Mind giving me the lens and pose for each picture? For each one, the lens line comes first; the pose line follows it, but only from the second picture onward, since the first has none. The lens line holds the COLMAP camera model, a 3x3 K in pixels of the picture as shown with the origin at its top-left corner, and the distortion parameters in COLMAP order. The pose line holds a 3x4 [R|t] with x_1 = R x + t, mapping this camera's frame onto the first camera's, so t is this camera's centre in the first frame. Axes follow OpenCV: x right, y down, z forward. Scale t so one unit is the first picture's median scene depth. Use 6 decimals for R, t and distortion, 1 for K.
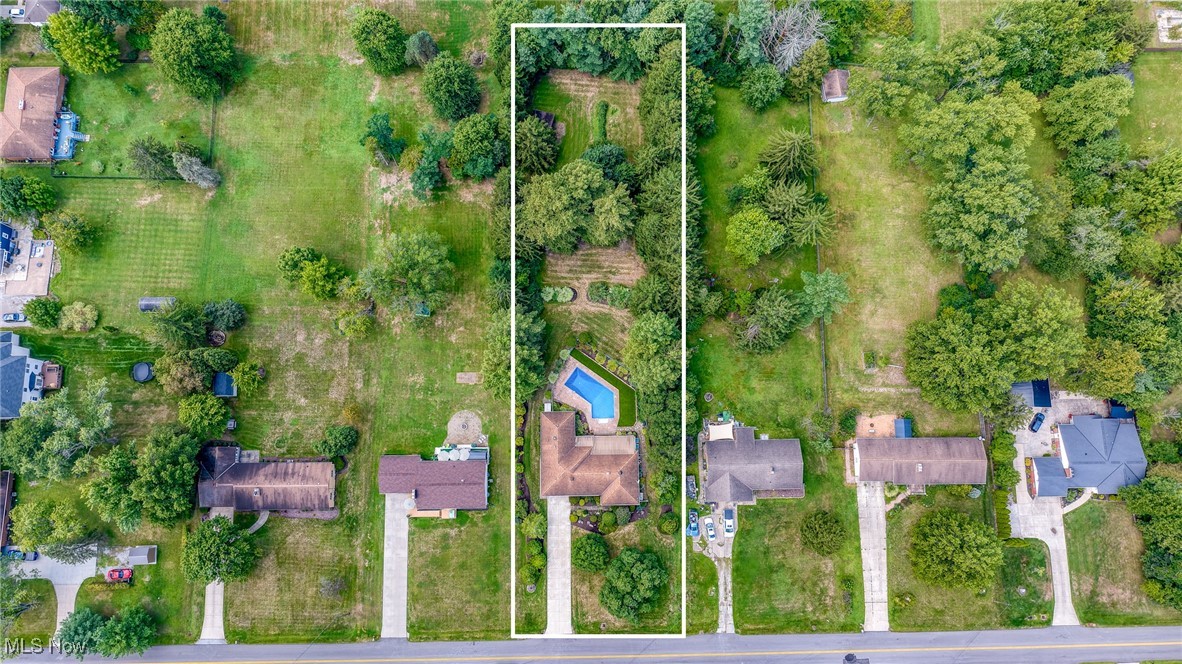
lens RADIAL K [[831.5, 0, 591.0], [0, 831.5, 332.0], [0, 0, 1]] dist [0.004442, 0.000083]
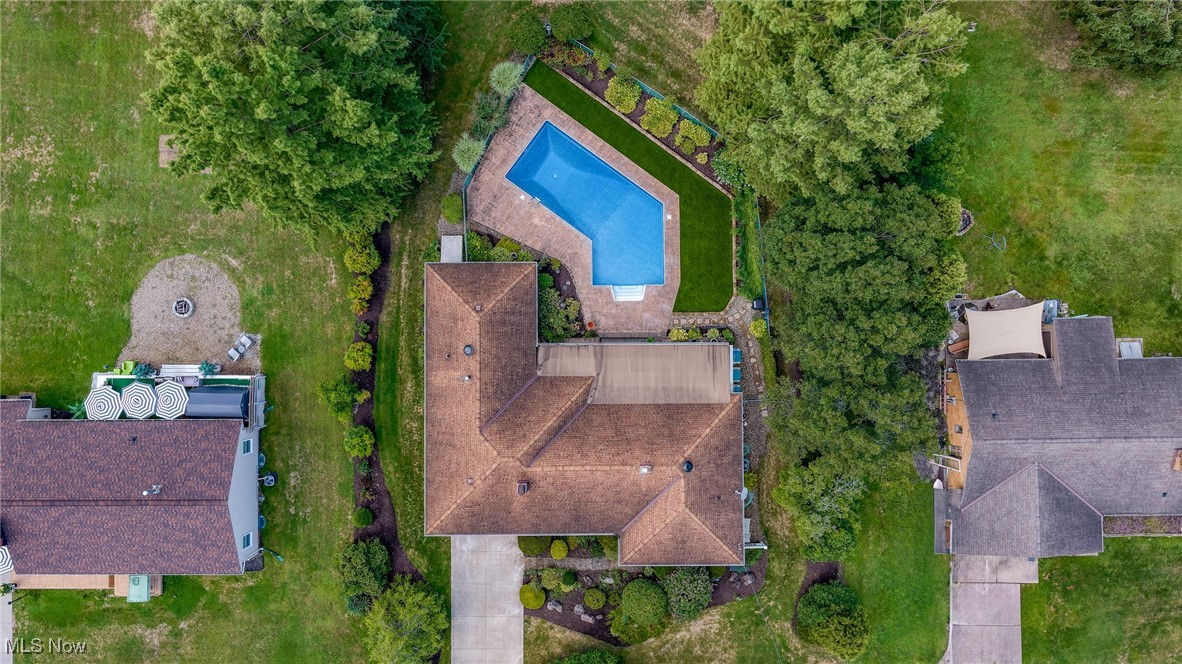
lens RADIAL K [[831.5, 0, 591.0], [0, 831.5, 332.0], [0, 0, 1]] dist [0.004442, 0.000083]
pose [[0.999957, 0.009220, -0.000712, 0.000811], [-0.008981, 0.986635, 0.162701, 0.071152], [0.002203, -0.162687, 0.986675, 0.695591]]
